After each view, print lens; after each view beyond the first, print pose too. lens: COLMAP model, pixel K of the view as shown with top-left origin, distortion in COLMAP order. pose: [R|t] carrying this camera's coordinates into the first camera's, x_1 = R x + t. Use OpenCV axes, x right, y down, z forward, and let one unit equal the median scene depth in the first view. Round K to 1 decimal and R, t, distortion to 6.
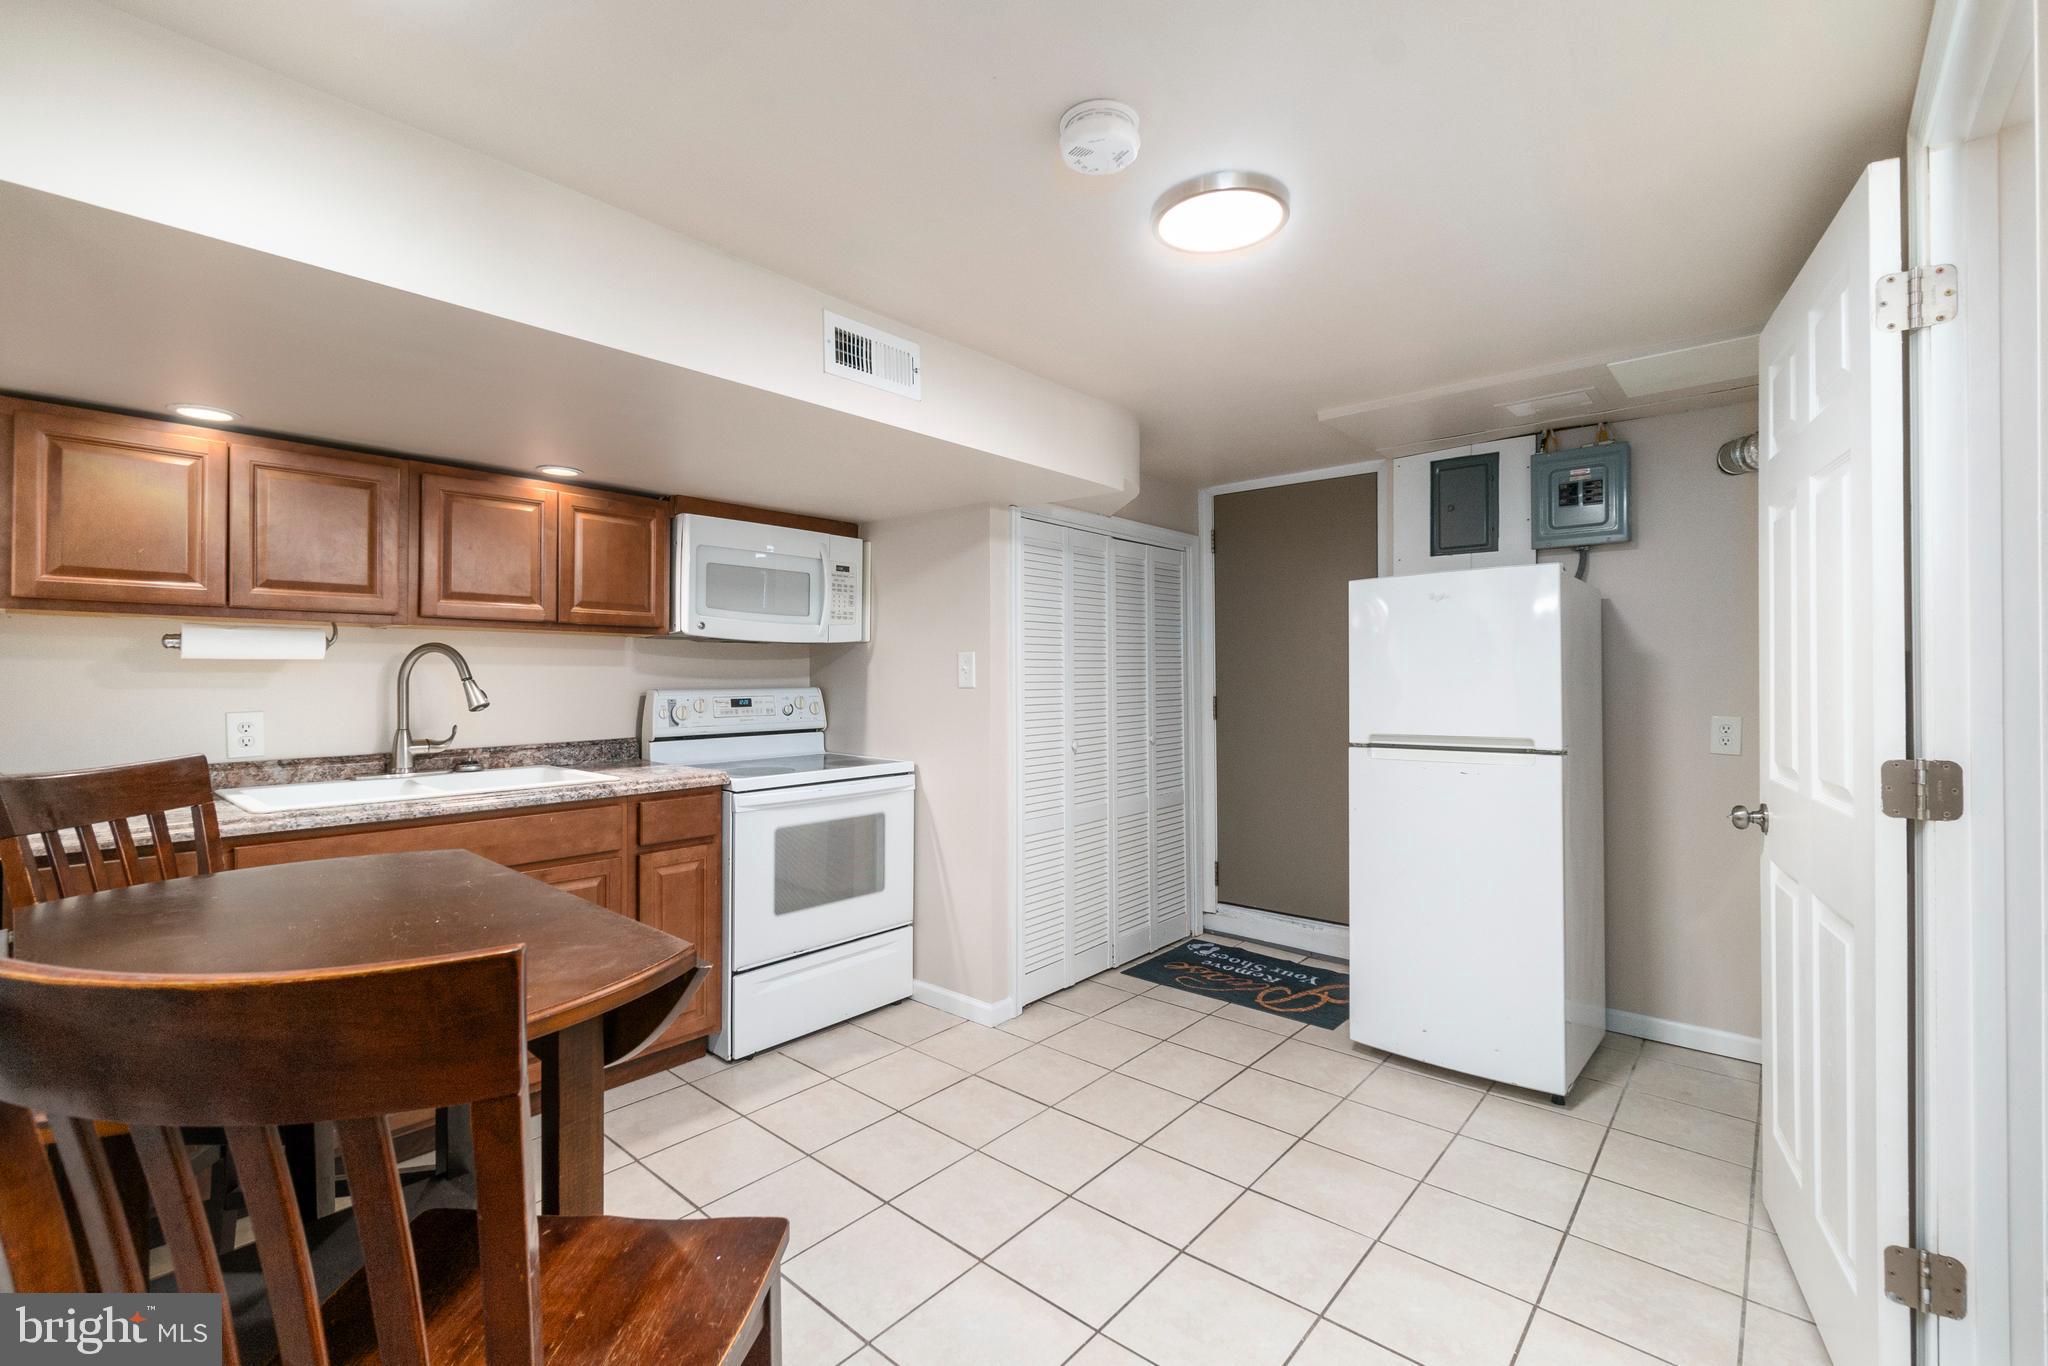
lens RADIAL K [[884.7, 0, 1024.1], [0, 884.7, 675.9], [0, 0, 1]] dist [-0.007819, 0.001270]
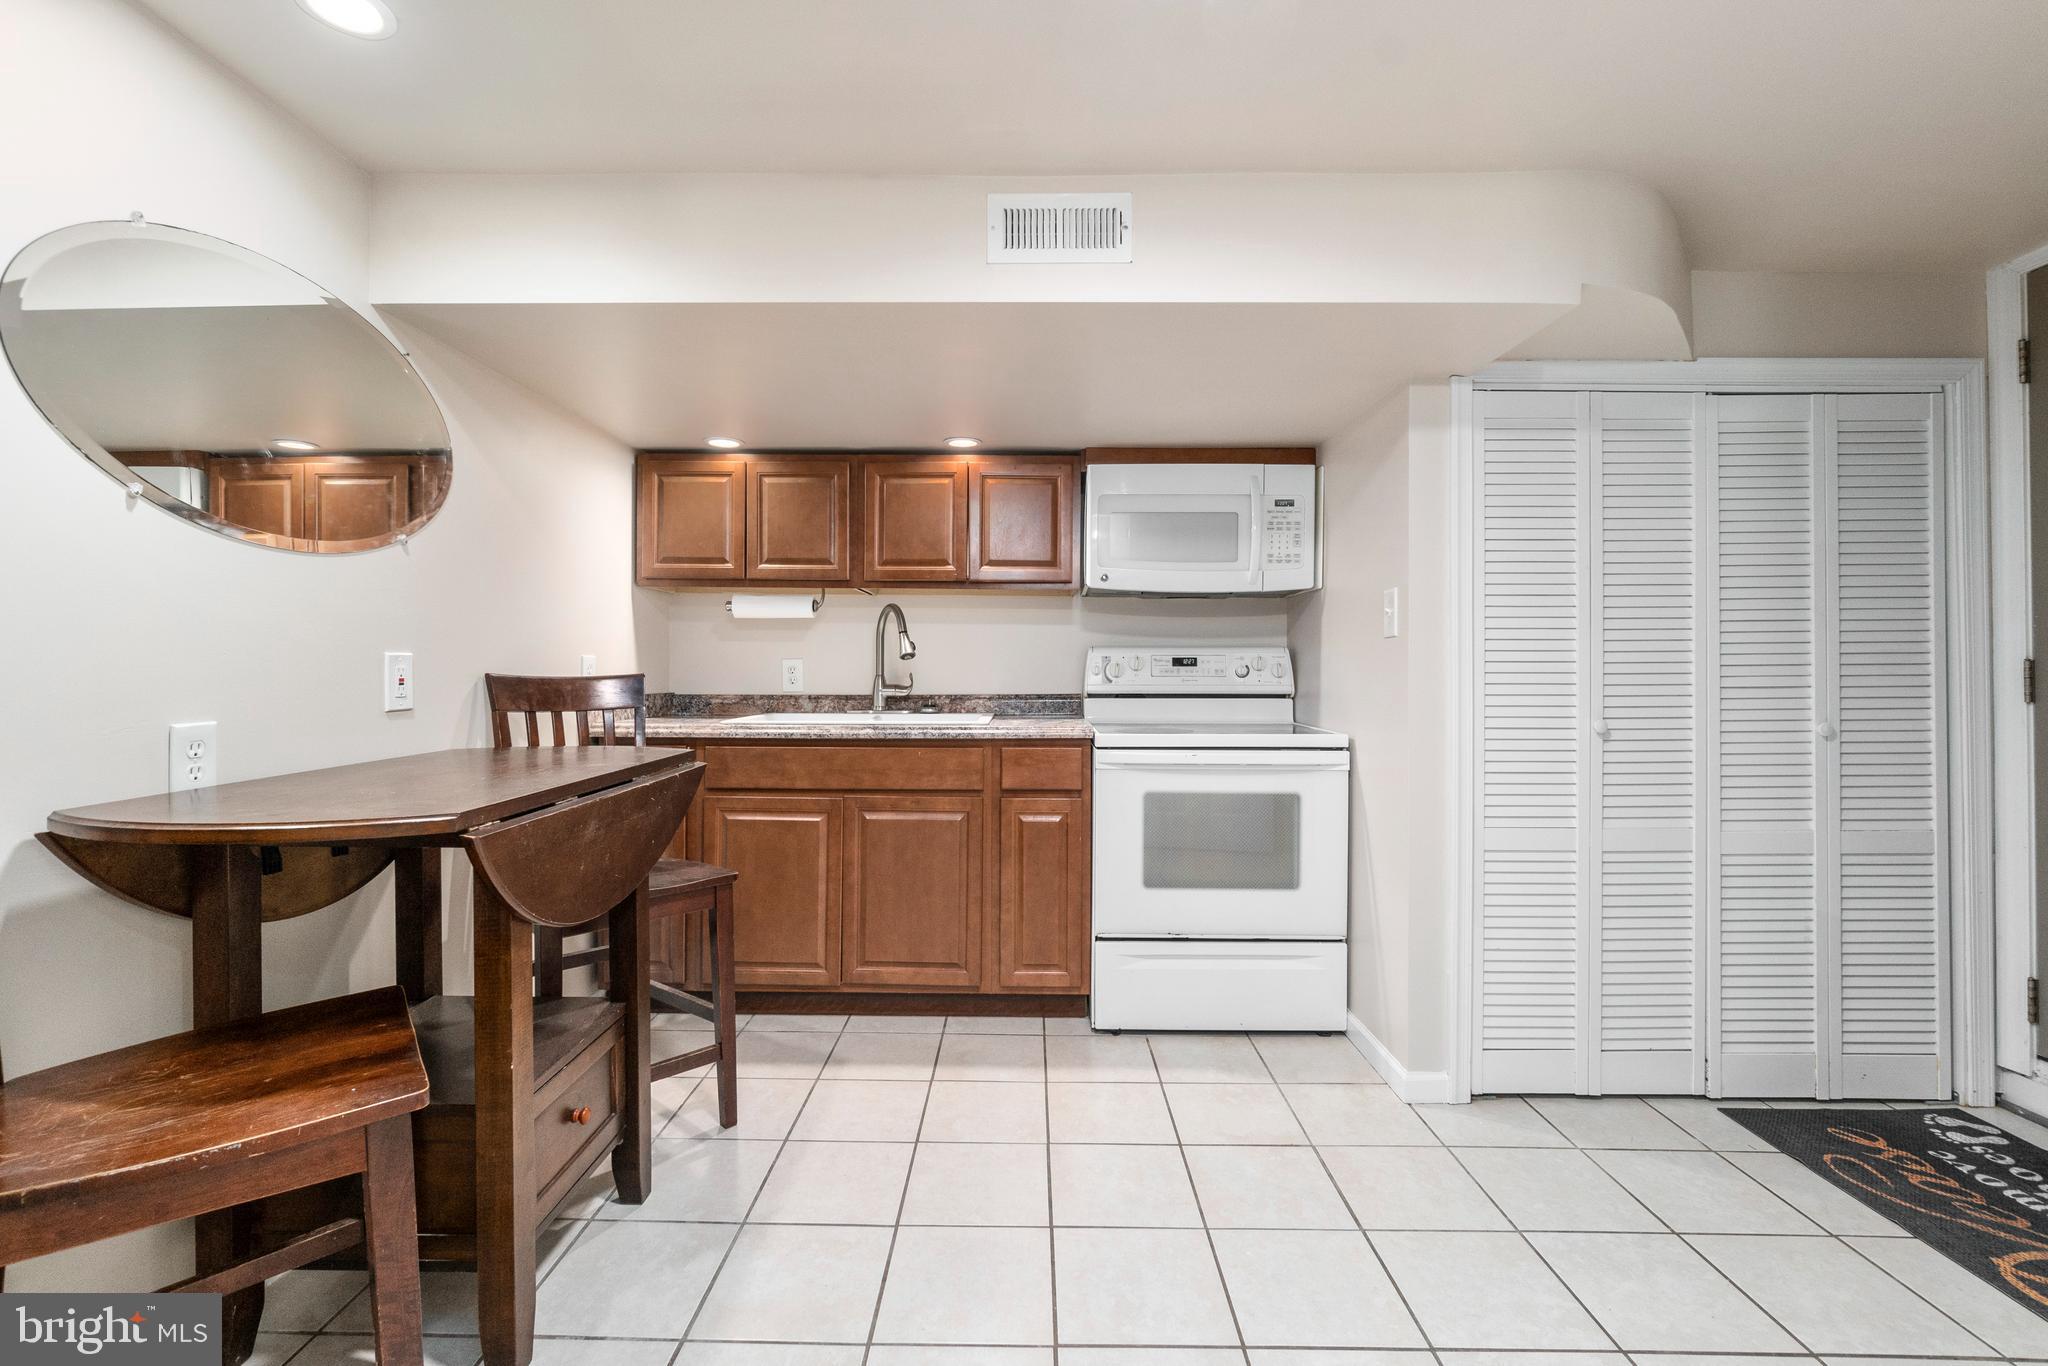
lens RADIAL K [[884.7, 0, 1013.3], [0, 884.7, 671.6], [0, 0, 1]] dist [-0.007819, 0.001270]
pose [[0.643029, 0.004760, -0.765827, 0.300434], [-0.003778, 0.999988, 0.003043, 0.041580], [0.765833, 0.000937, 0.643039, 0.280410]]
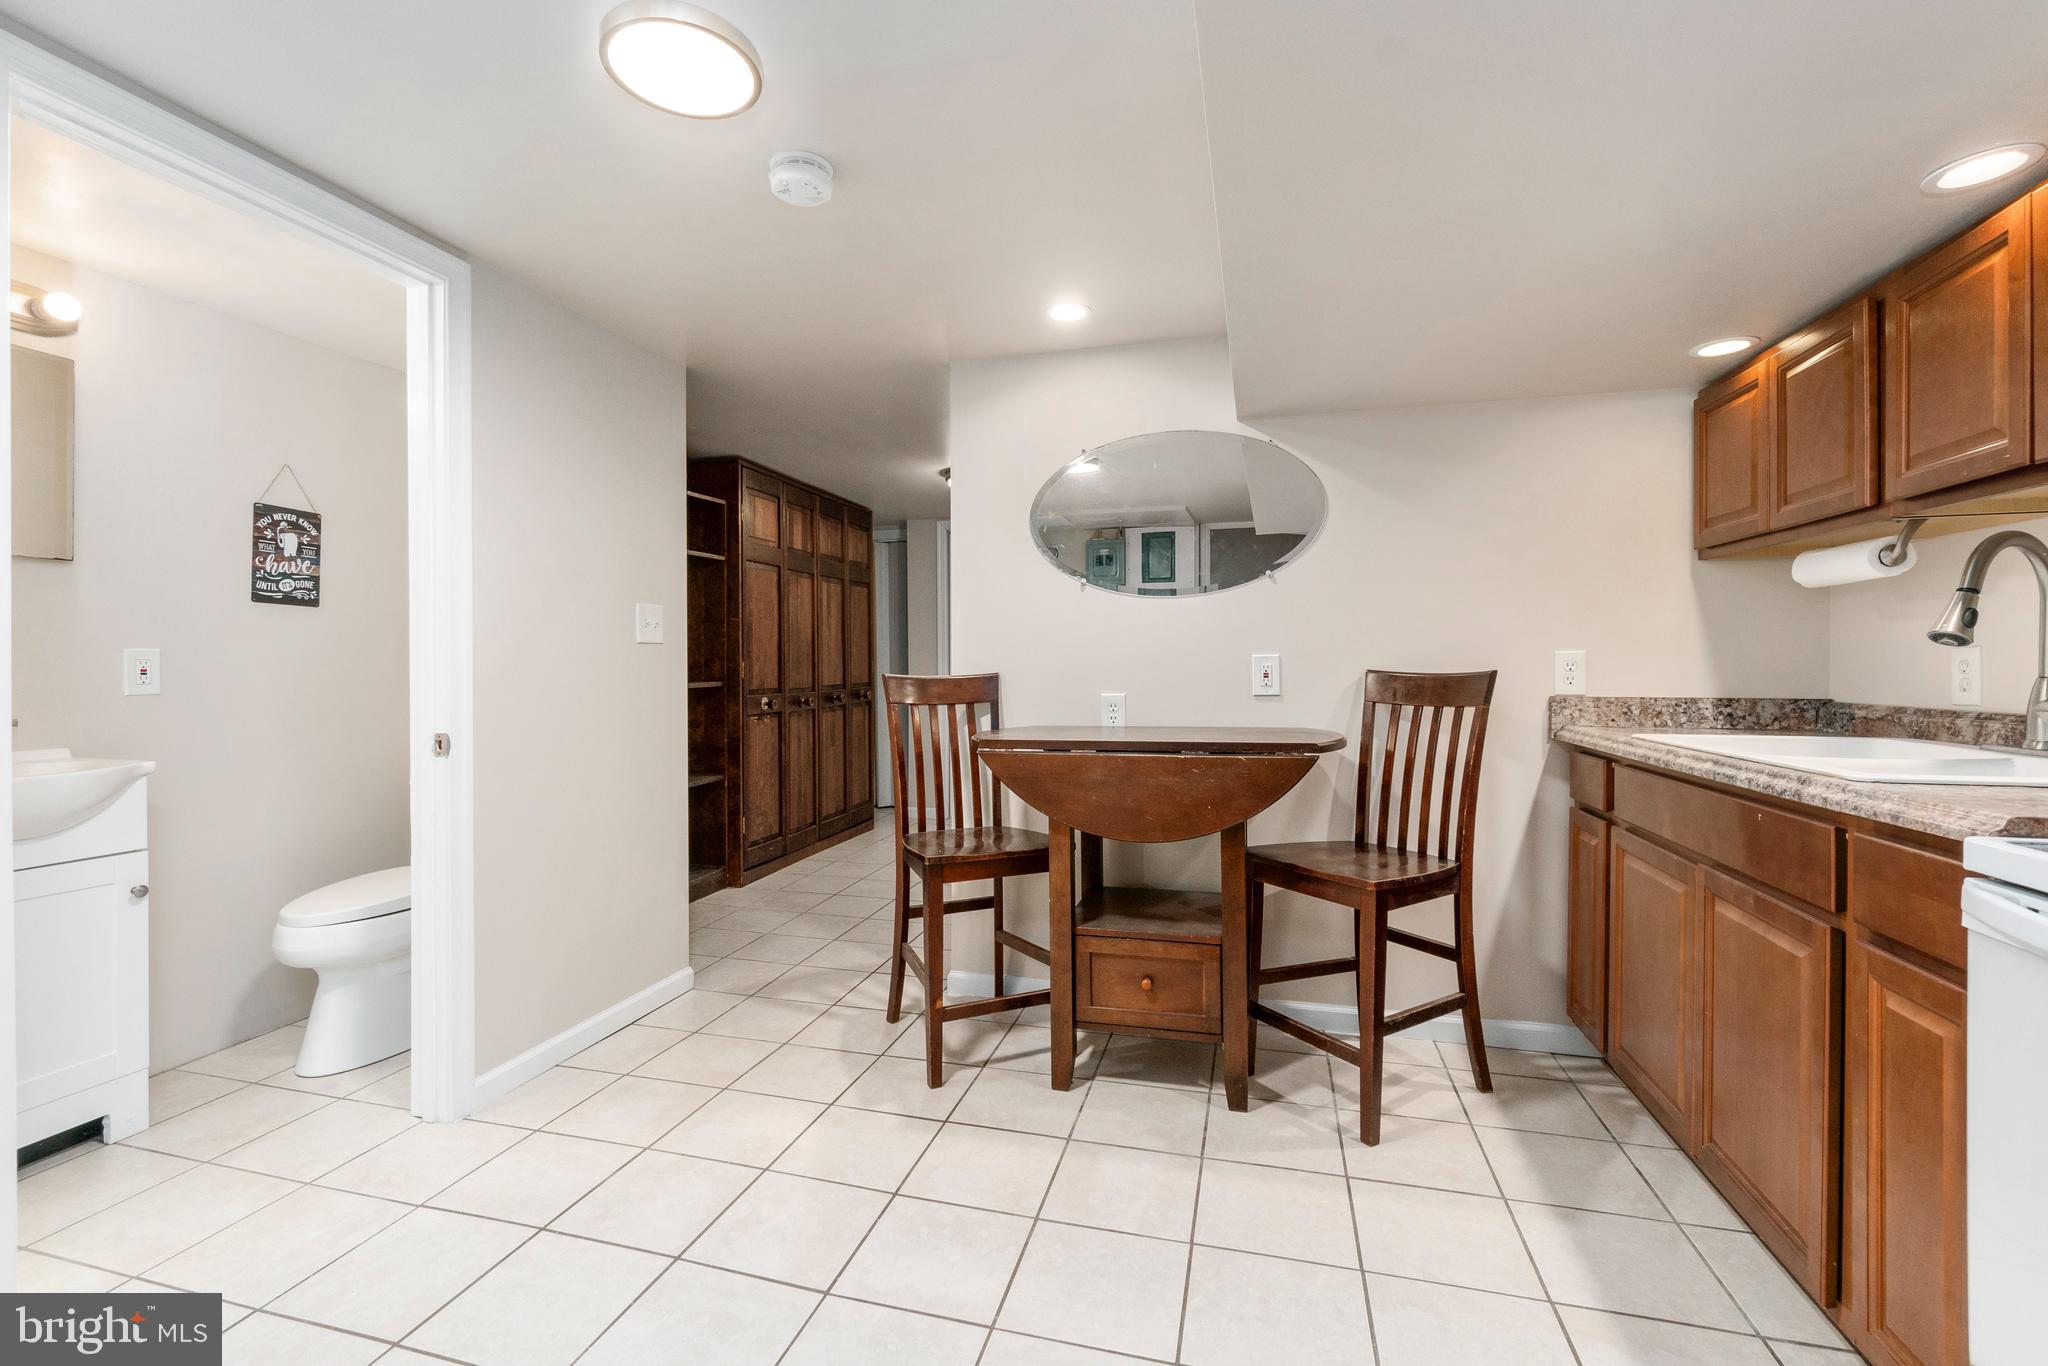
lens RADIAL K [[884.7, 0, 1020.3], [0, 884.7, 668.8], [0, 0, 1]] dist [-0.007819, 0.001270]
pose [[-0.899366, 0.006742, -0.437145, 0.157176], [0.002963, 0.999952, 0.009327, 0.037785], [0.437187, 0.007093, -0.899343, 1.001899]]
